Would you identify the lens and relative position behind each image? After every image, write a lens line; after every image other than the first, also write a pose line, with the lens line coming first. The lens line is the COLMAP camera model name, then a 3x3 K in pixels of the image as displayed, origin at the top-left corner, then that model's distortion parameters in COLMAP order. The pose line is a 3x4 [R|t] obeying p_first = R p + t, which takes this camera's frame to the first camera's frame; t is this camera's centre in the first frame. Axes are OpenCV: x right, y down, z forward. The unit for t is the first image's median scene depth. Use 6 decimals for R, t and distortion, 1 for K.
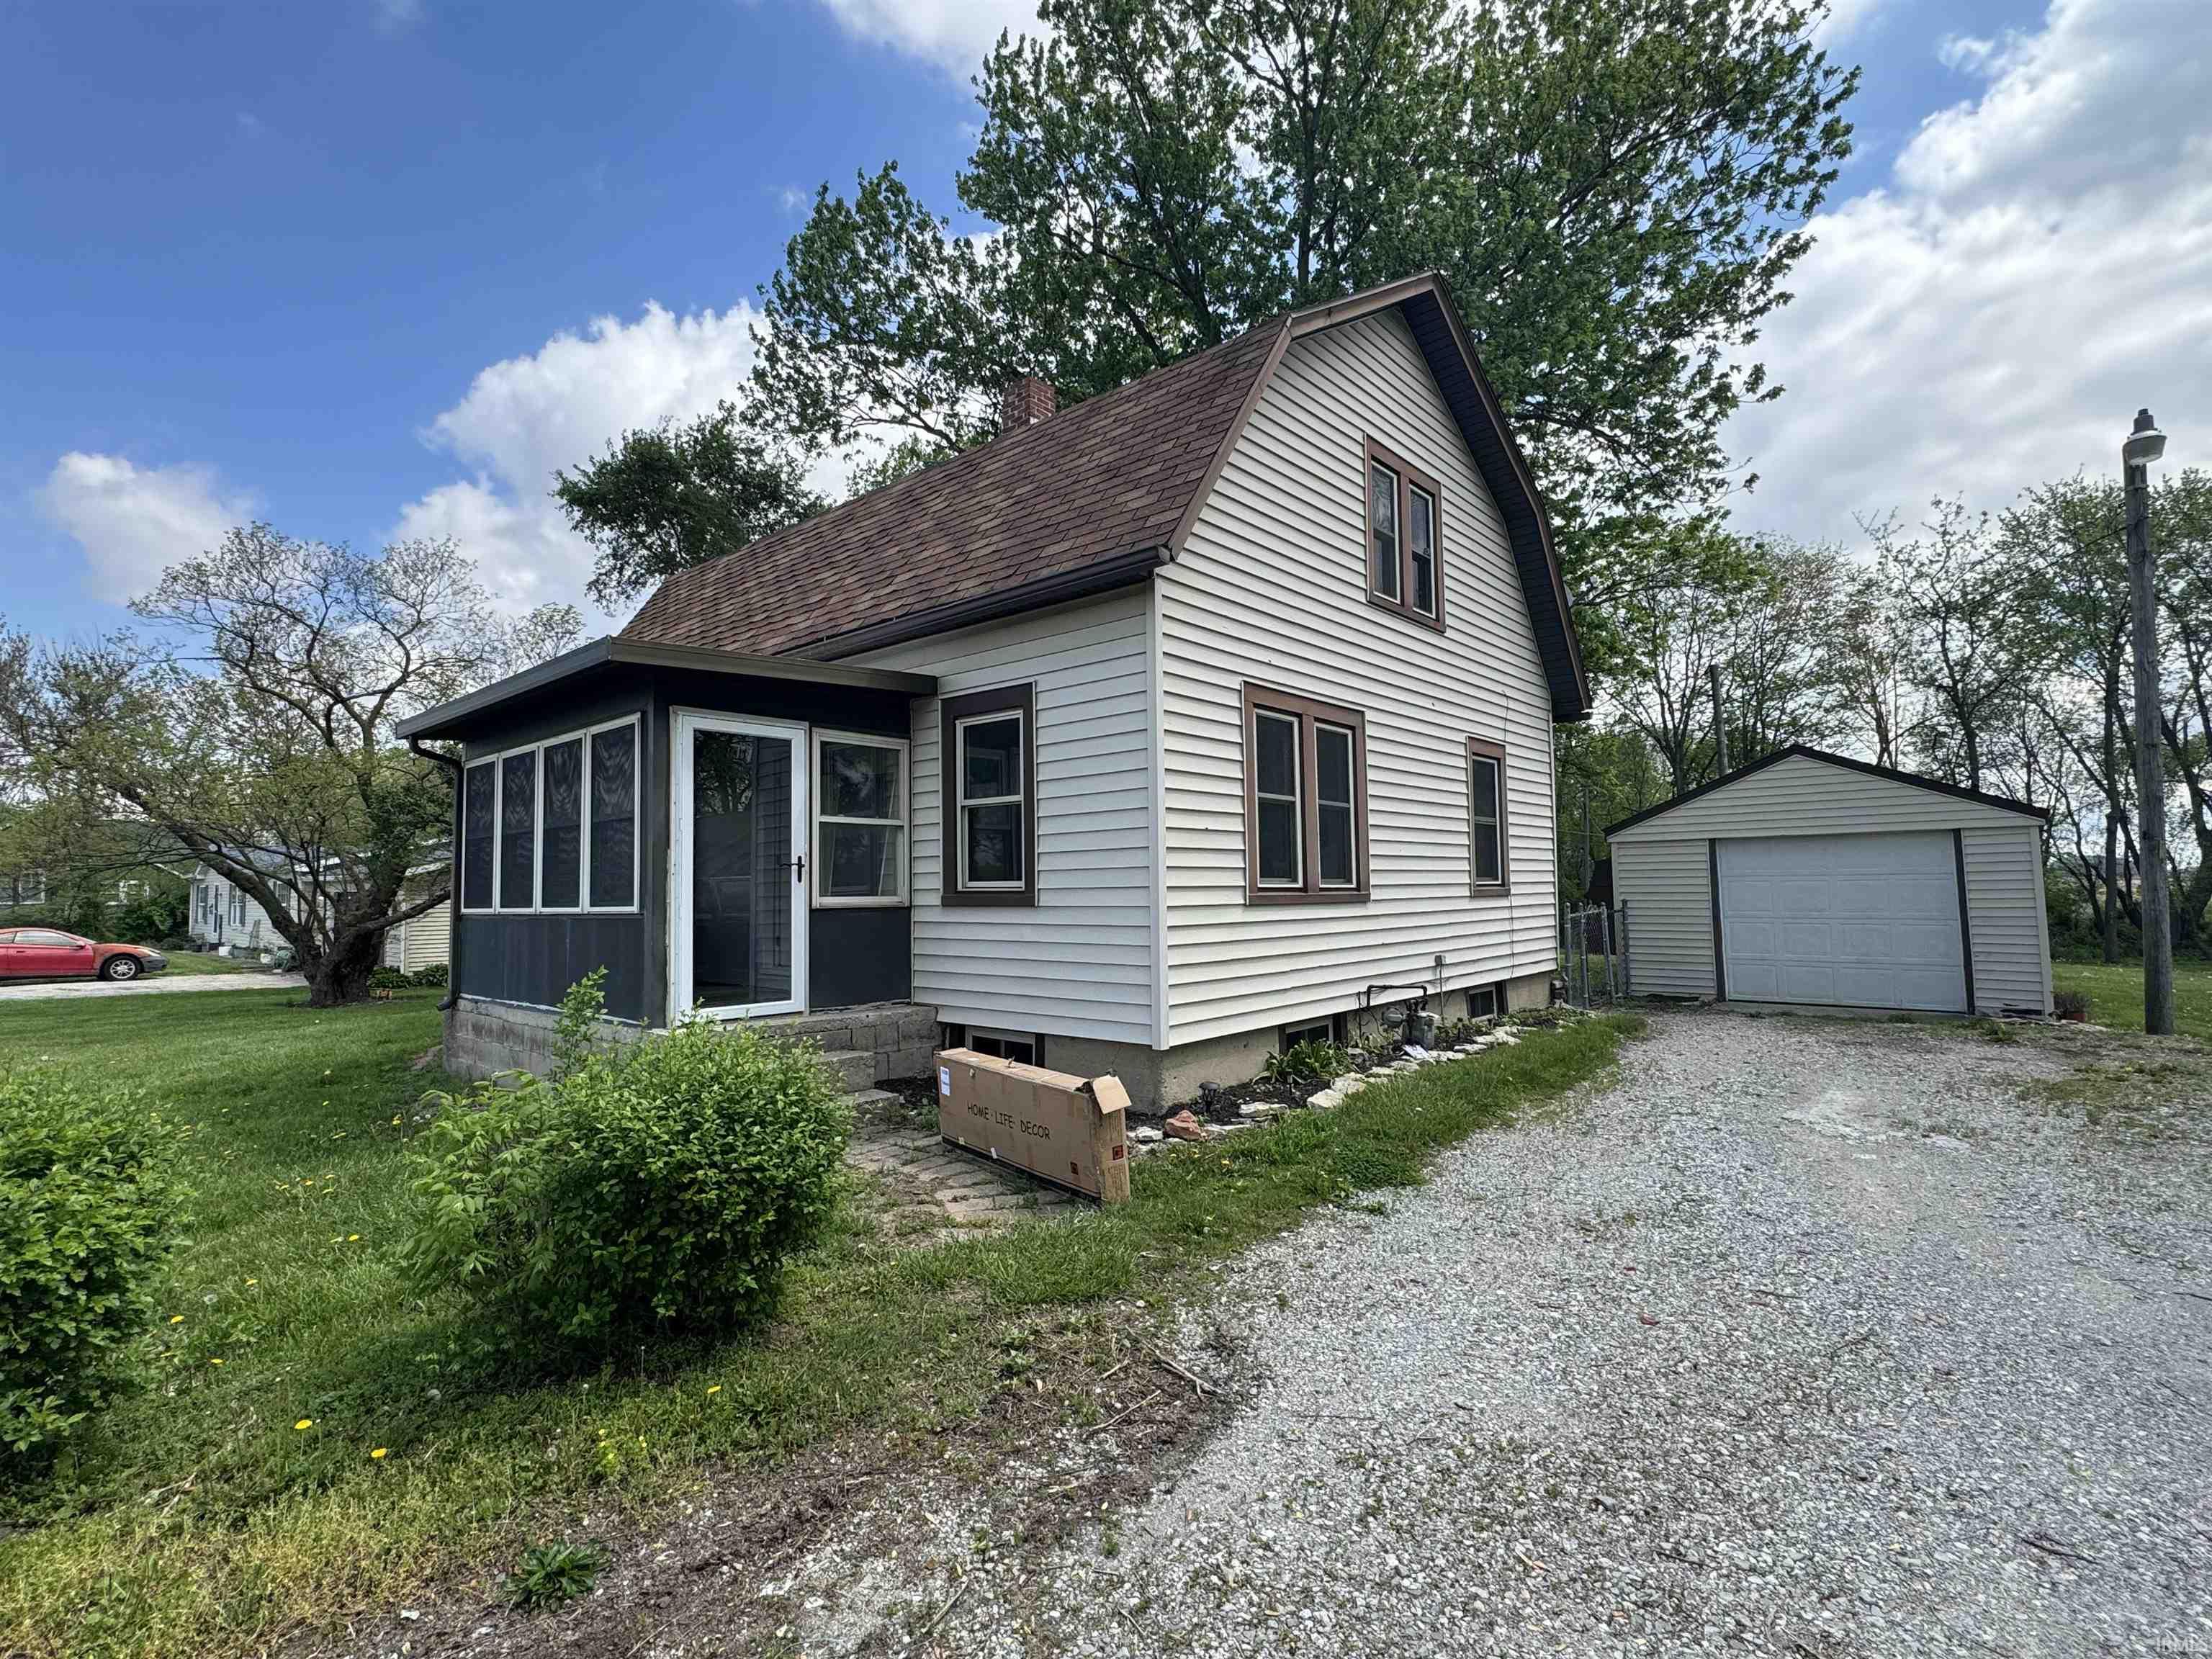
lens RADIAL K [[1049.9, 0, 1106.0], [0, 1049.9, 829.0], [0, 0, 1]] dist [-0.000540, -0.001007]
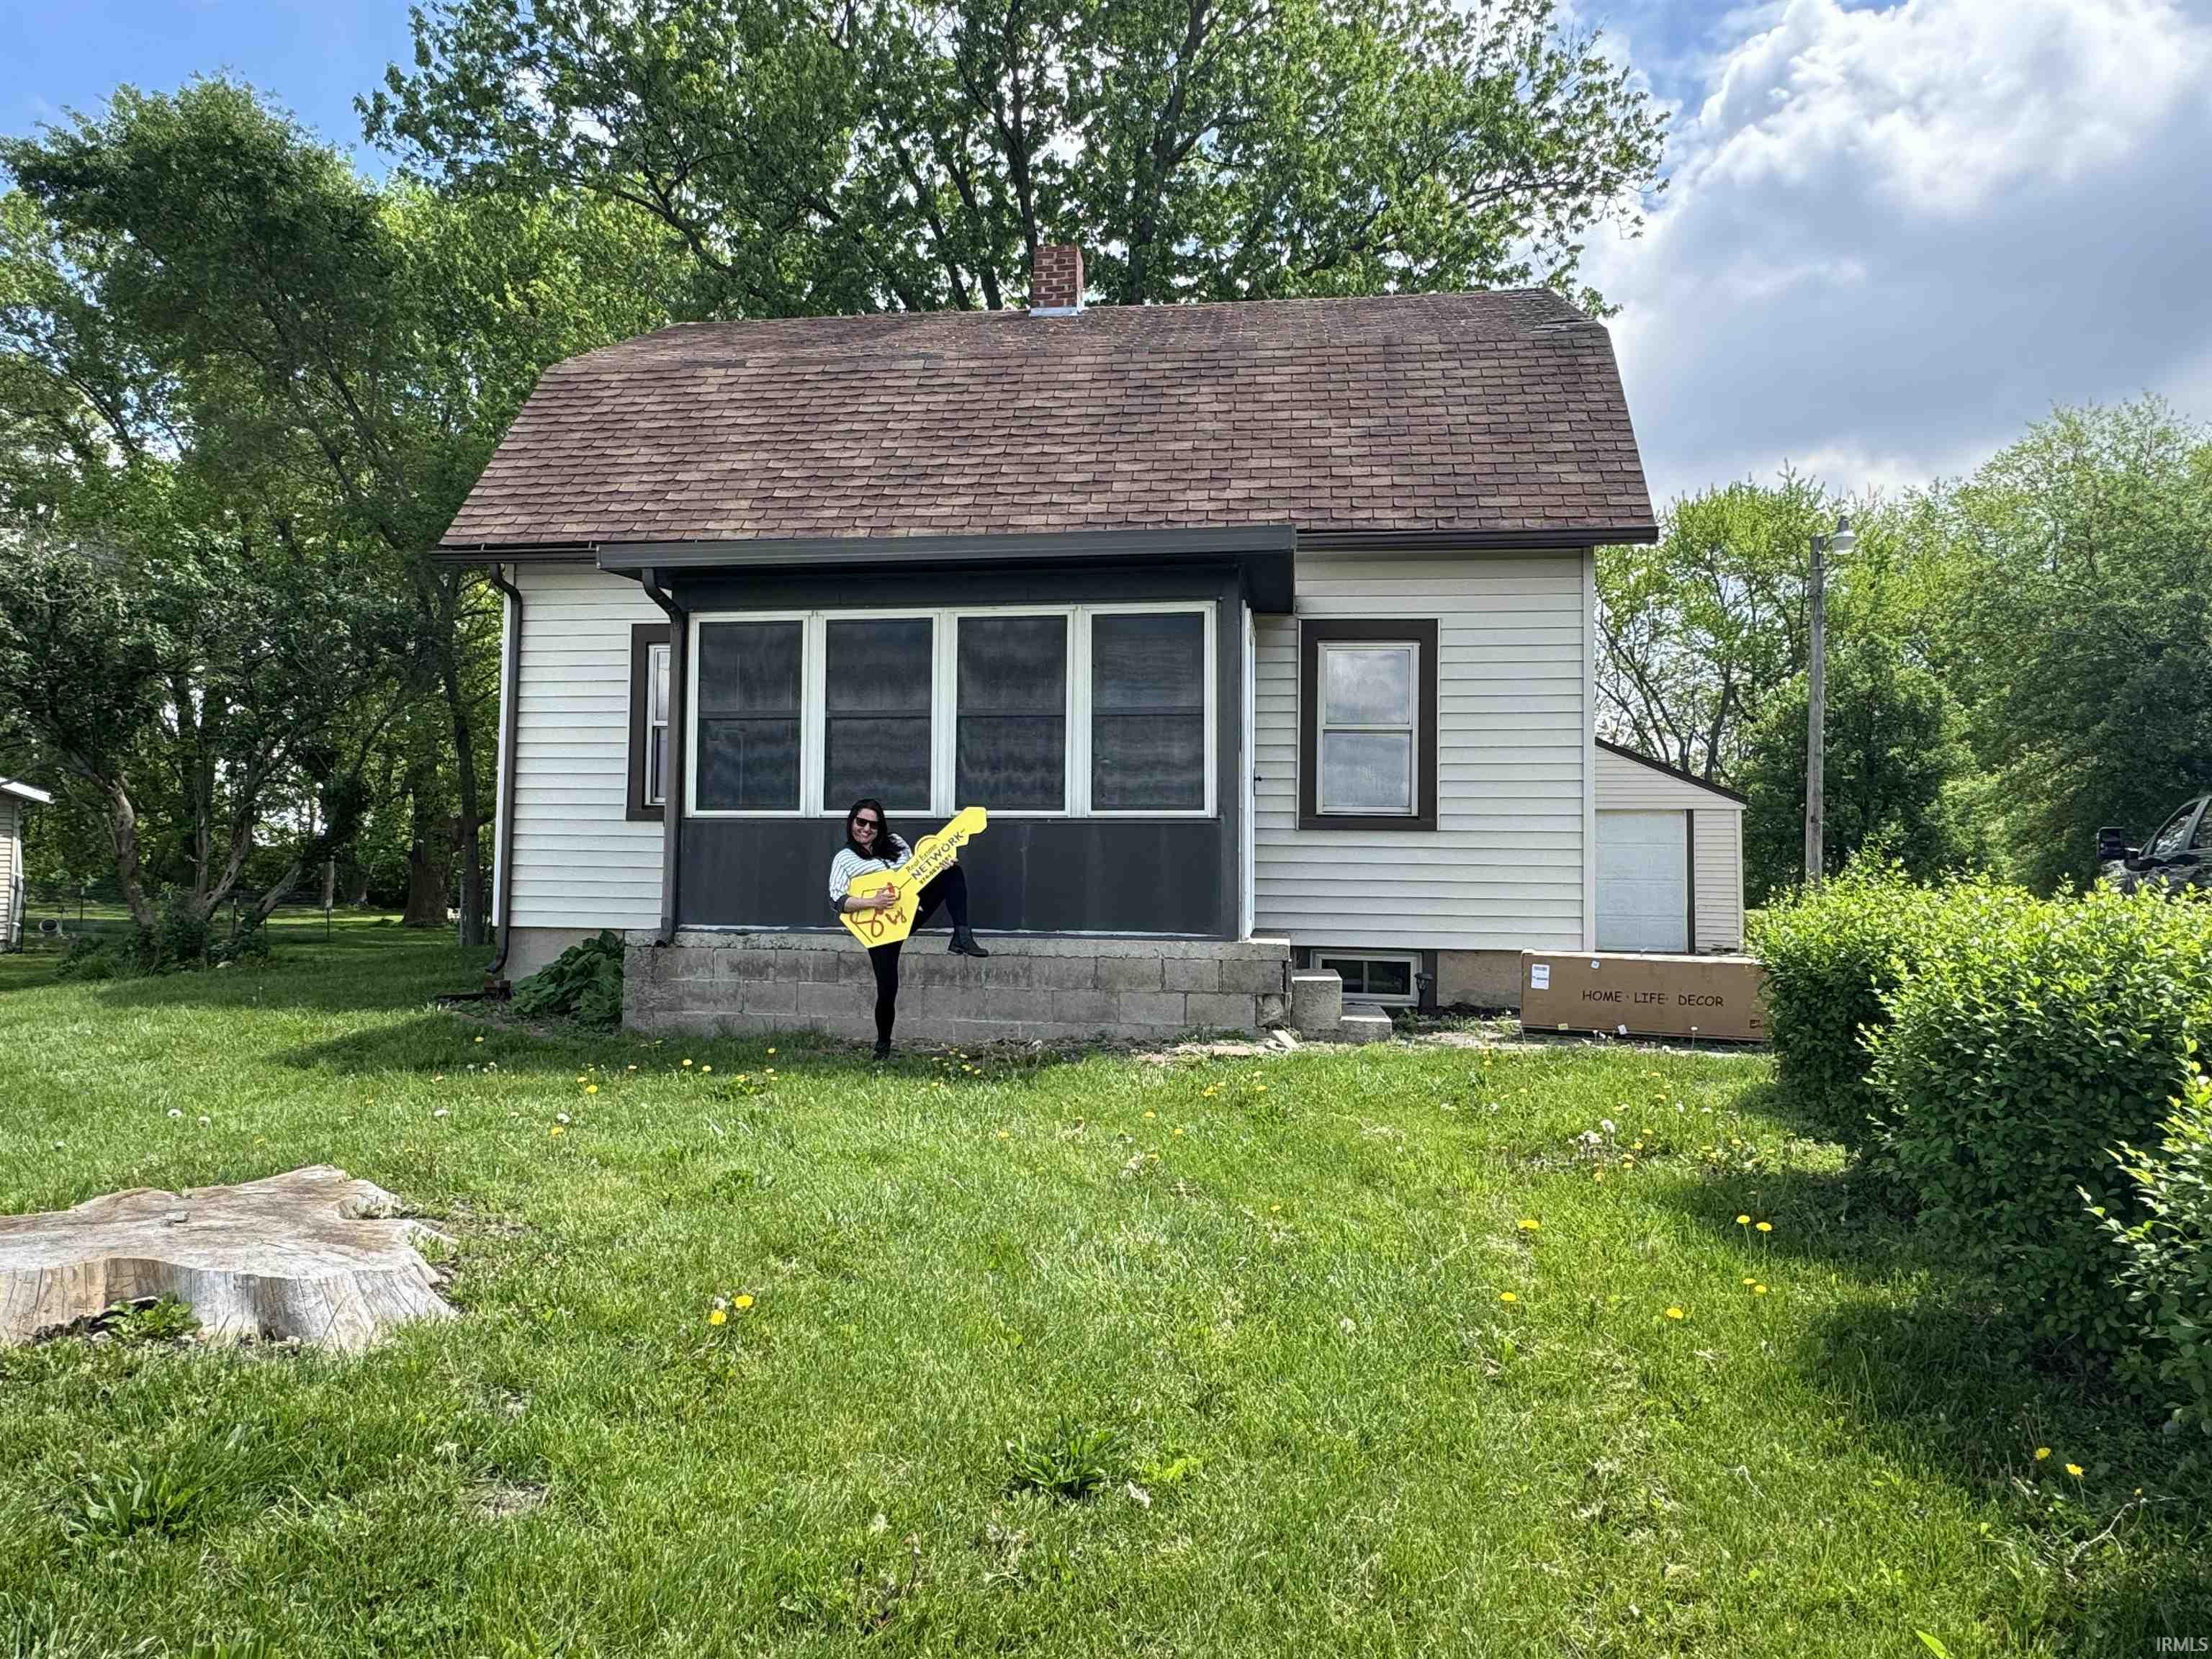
lens RADIAL K [[1334.7, 0, 1103.5], [0, 1334.7, 825.4], [0, 0, 1]] dist [-0.002077, 0.002054]
pose [[0.834853, 0.043218, 0.548774, -0.173792], [-0.056741, 0.998359, 0.007696, 0.012309], [-0.547541, -0.037563, 0.835935, 0.008596]]
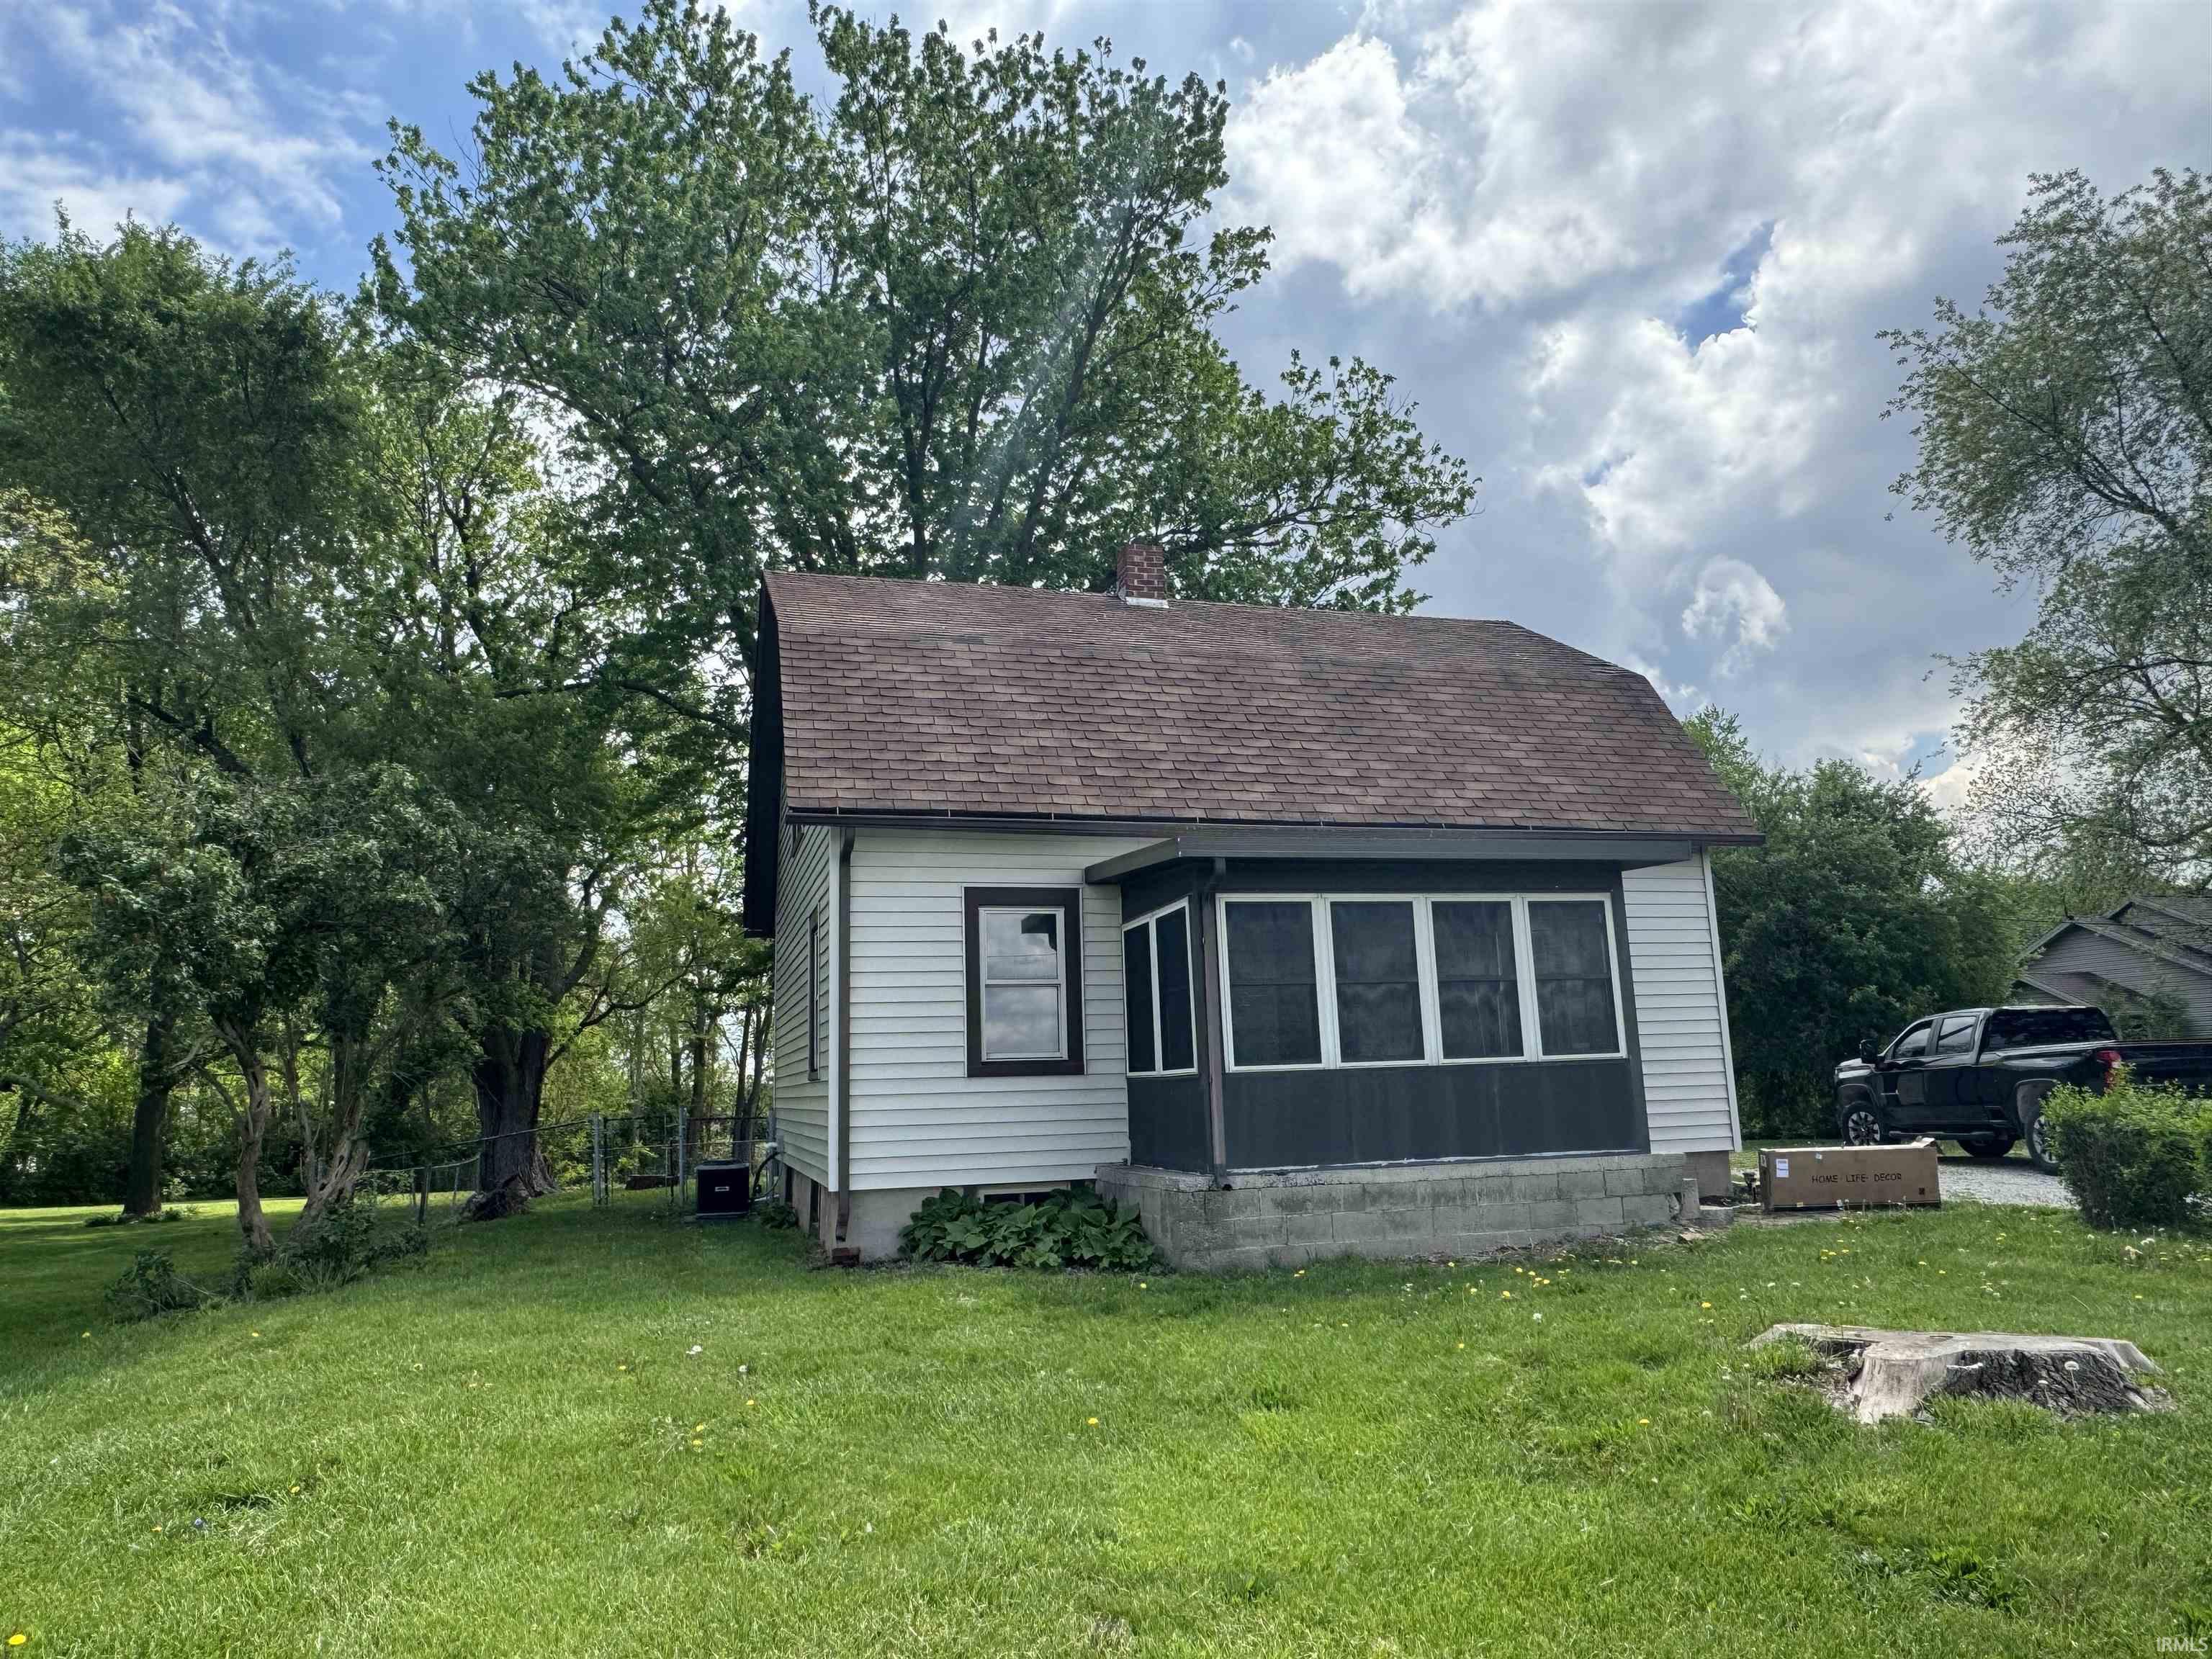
lens RADIAL K [[1512.2, 0, 1094.5], [0, 1512.2, 824.1], [0, 0, 1]] dist [-0.009587, 0.000842]
pose [[0.533458, 0.148060, 0.832767, -0.336763], [-0.025070, 0.986895, -0.159404, 0.015745], [-0.845455, 0.064158, 0.530179, 0.084079]]
